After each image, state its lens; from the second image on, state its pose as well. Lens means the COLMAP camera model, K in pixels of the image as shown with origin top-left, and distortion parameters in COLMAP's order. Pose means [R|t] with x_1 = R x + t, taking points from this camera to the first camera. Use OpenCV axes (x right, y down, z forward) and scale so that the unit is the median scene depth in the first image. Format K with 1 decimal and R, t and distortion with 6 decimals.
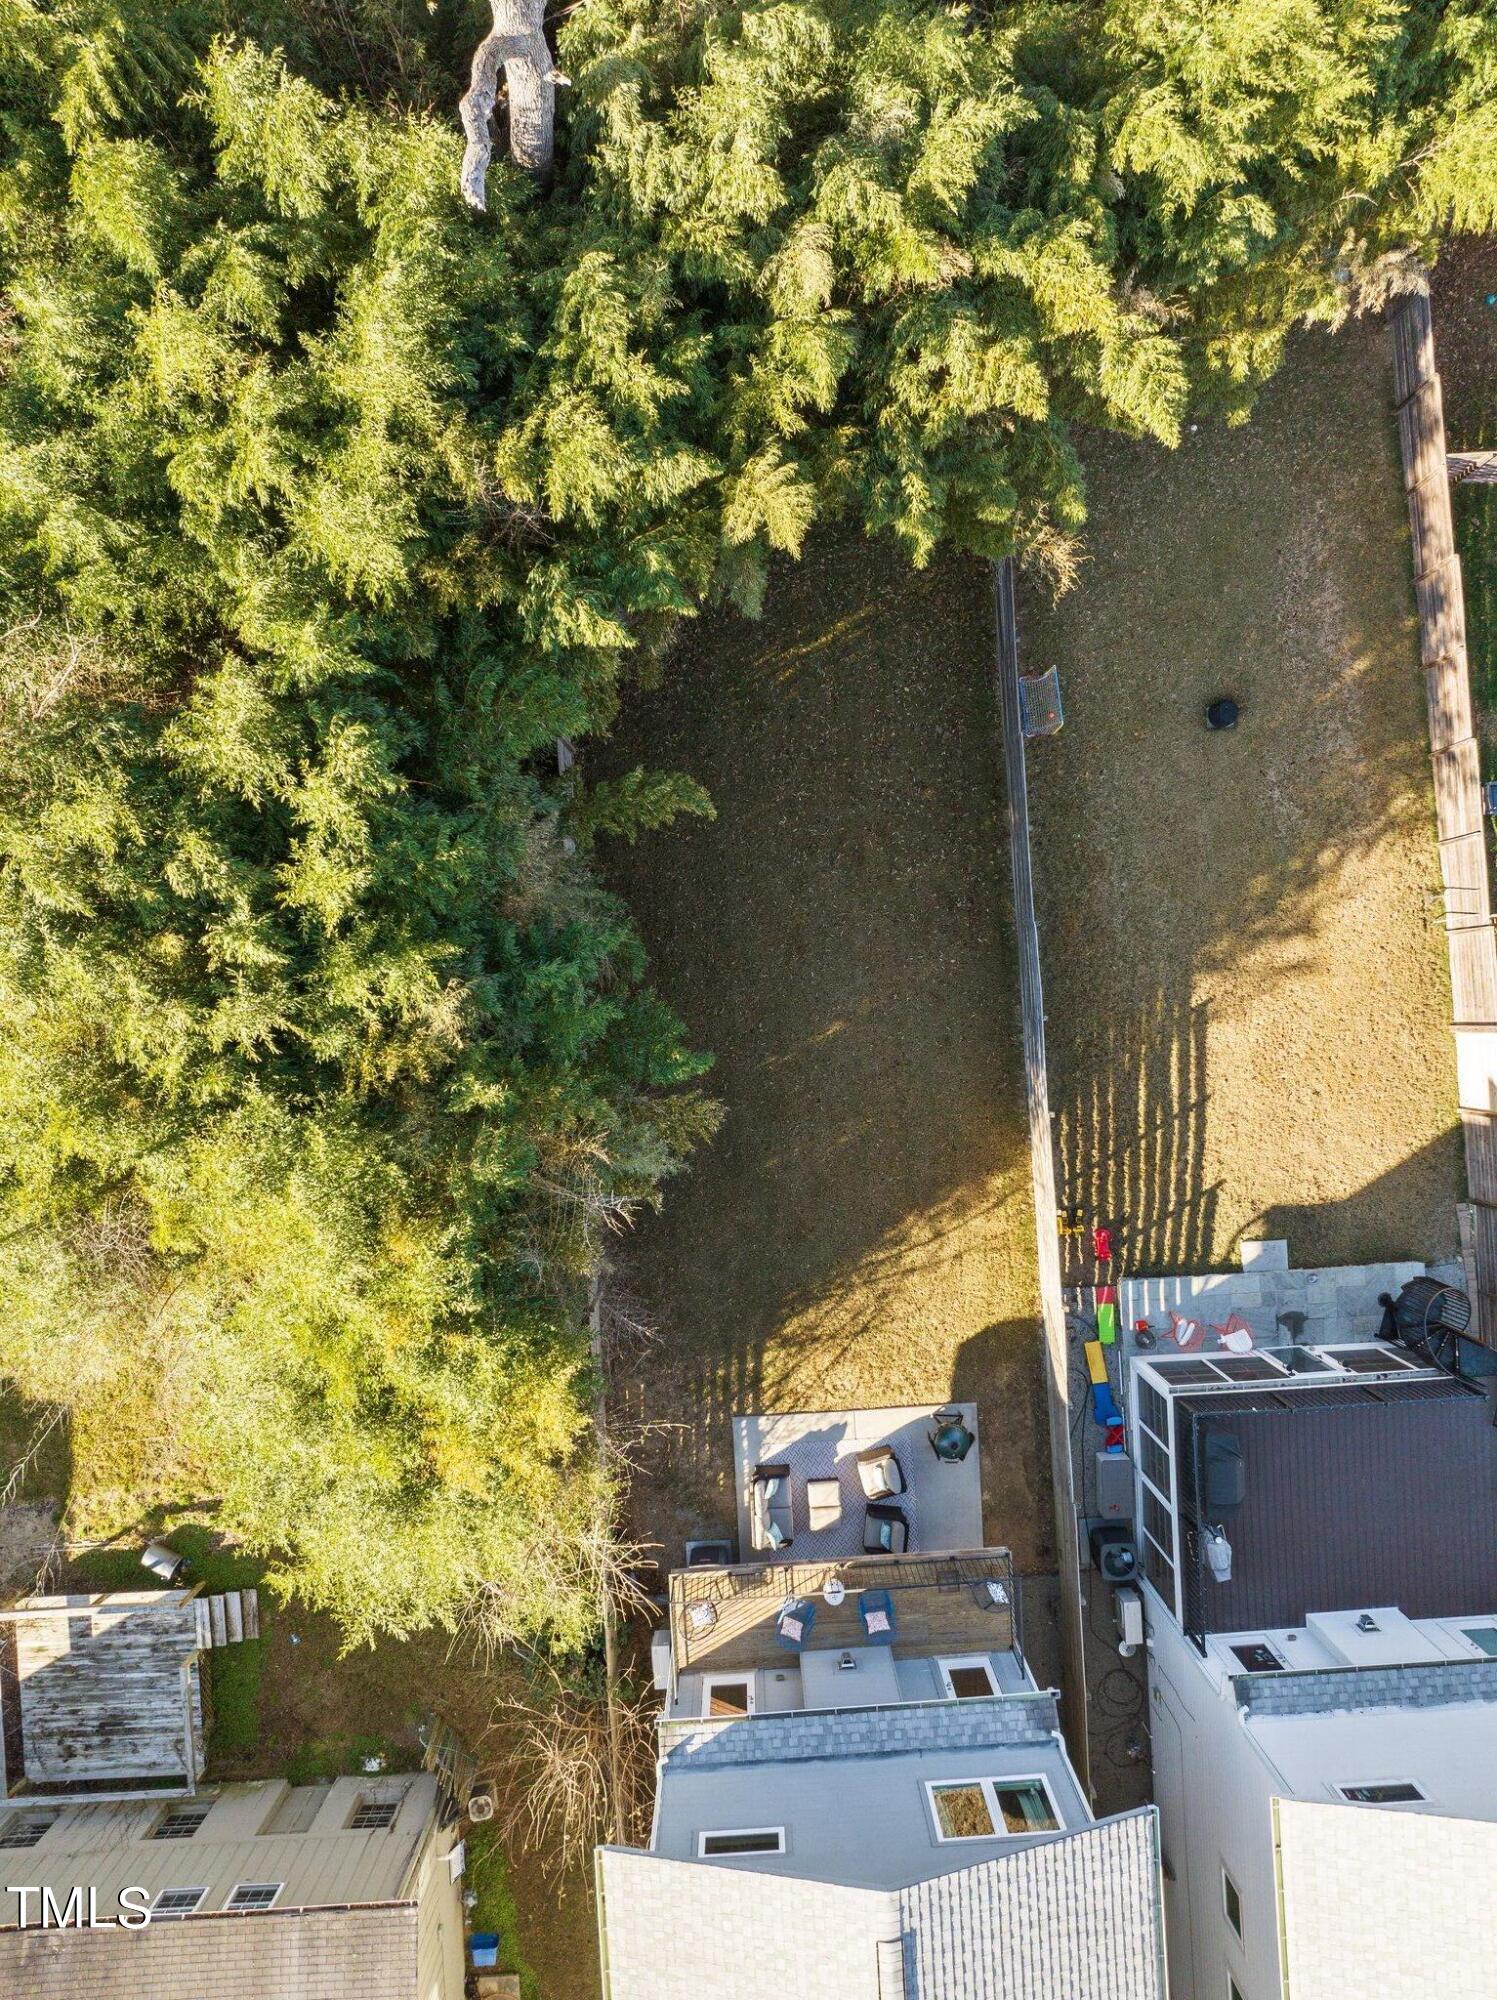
lens RADIAL K [[1407.7, 0, 751.3], [0, 1407.7, 1010.0], [0, 0, 1]] dist [-0.034612, 0.003526]
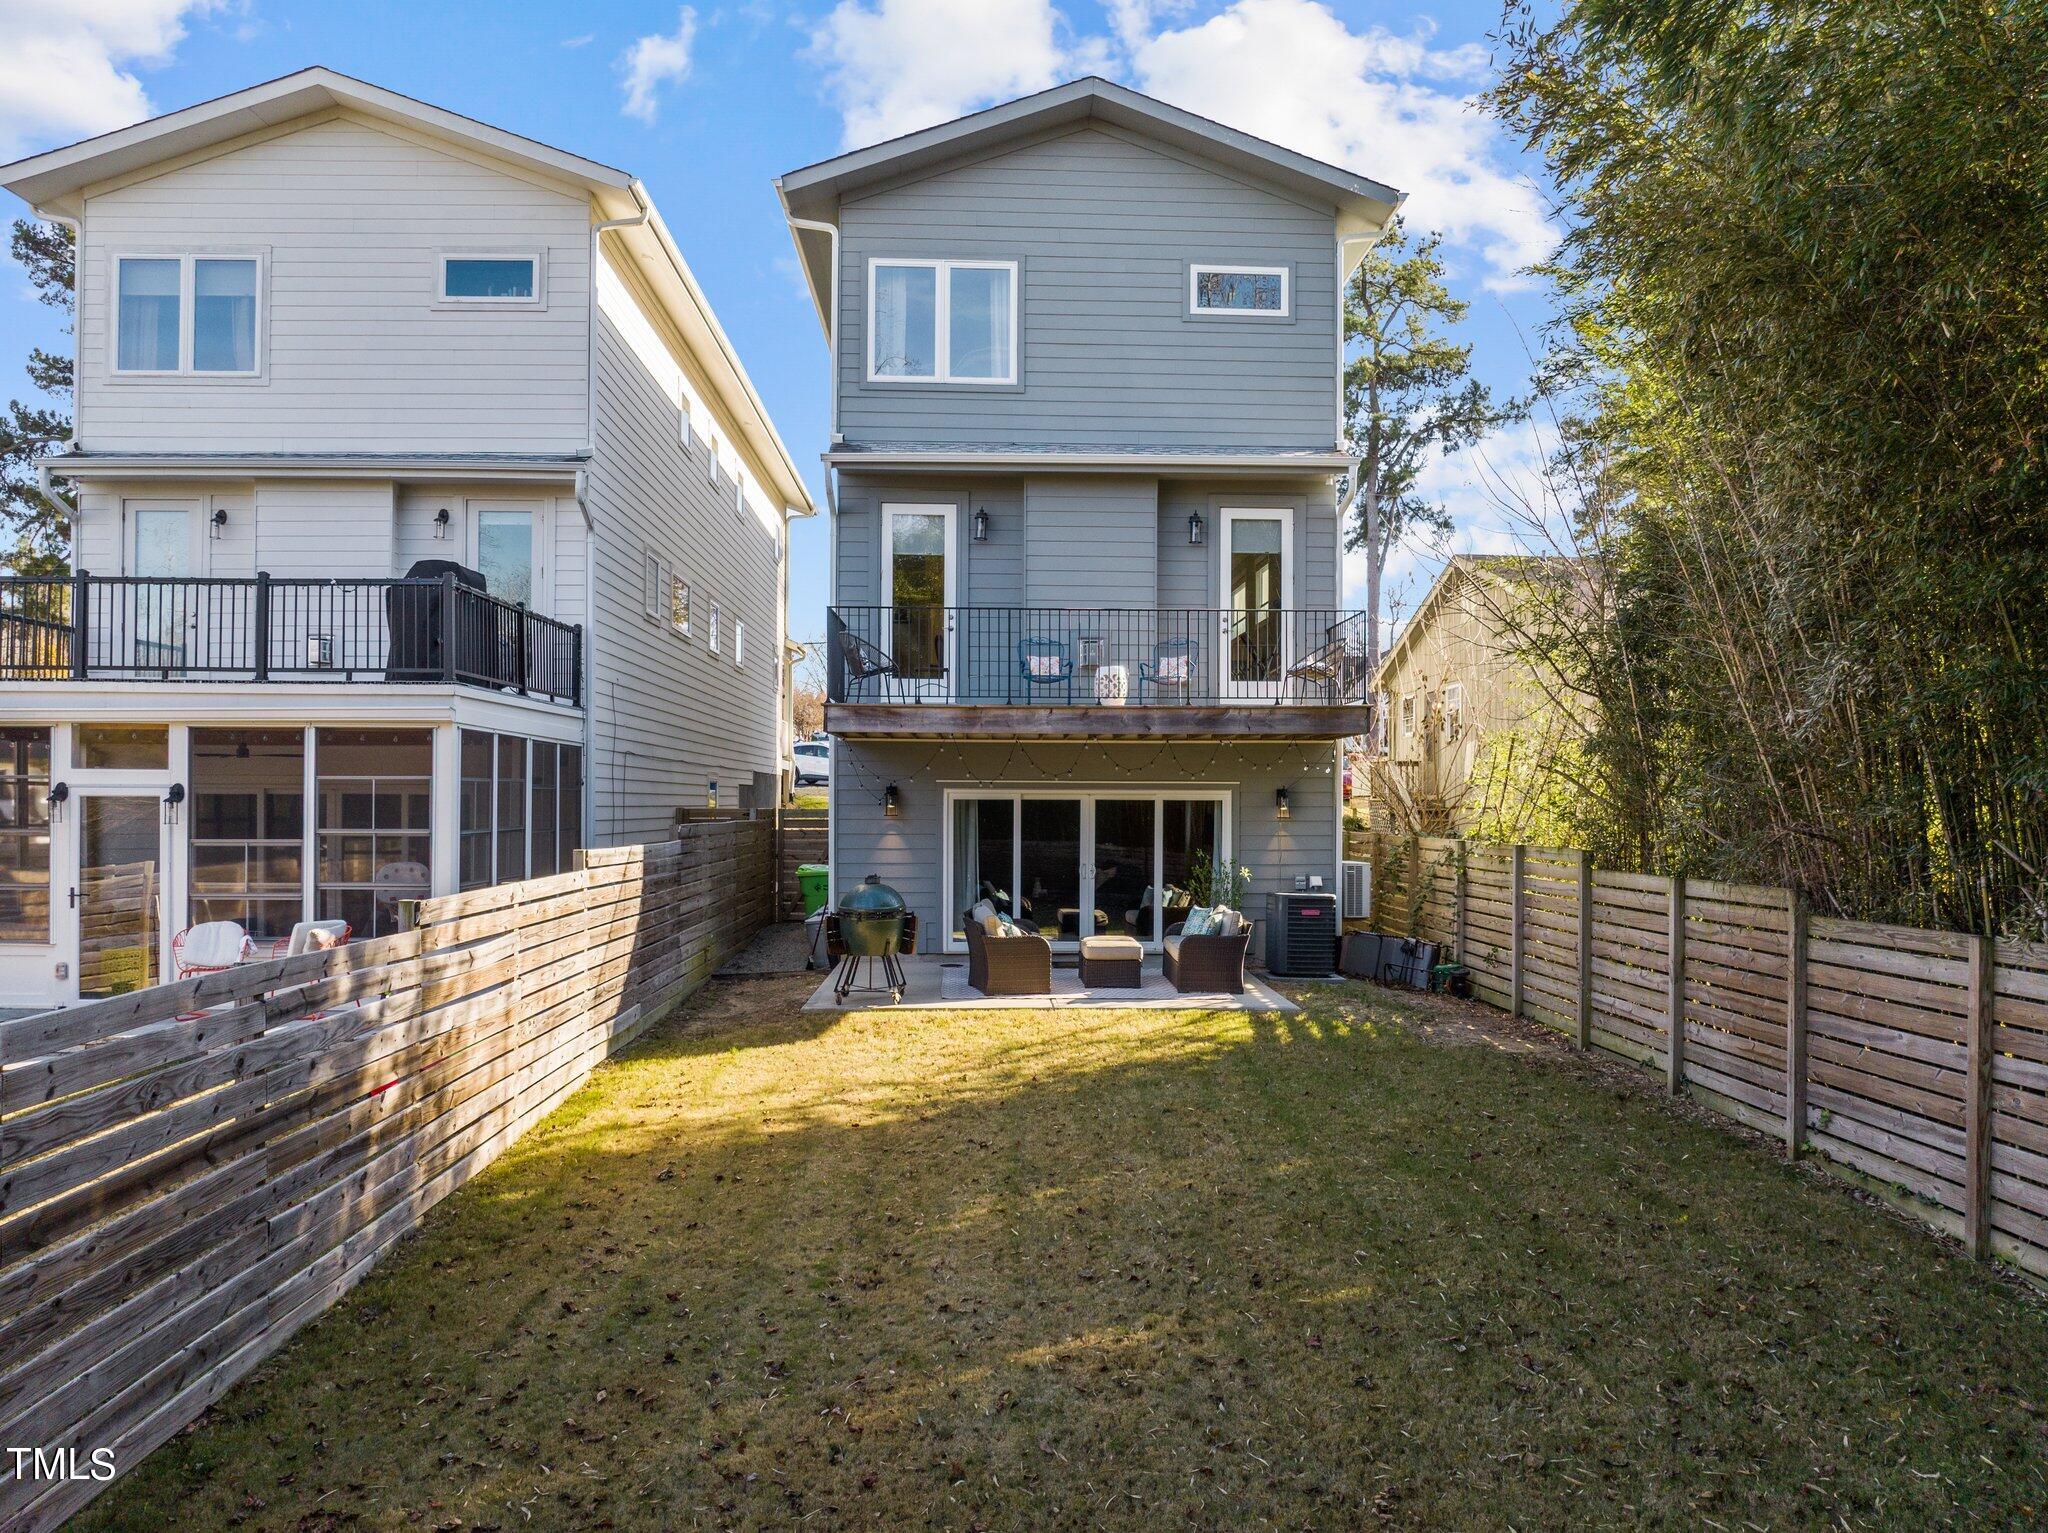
lens RADIAL K [[1442.8, 0, 1035.9], [0, 1442.8, 803.0], [0, 0, 1]] dist [-0.031652, -0.006698]
pose [[-0.999810, -0.012528, 0.014929, 0.087139], [0.014853, 0.006133, 0.999871, -0.258460], [-0.012618, 0.999903, -0.005945, 1.119168]]
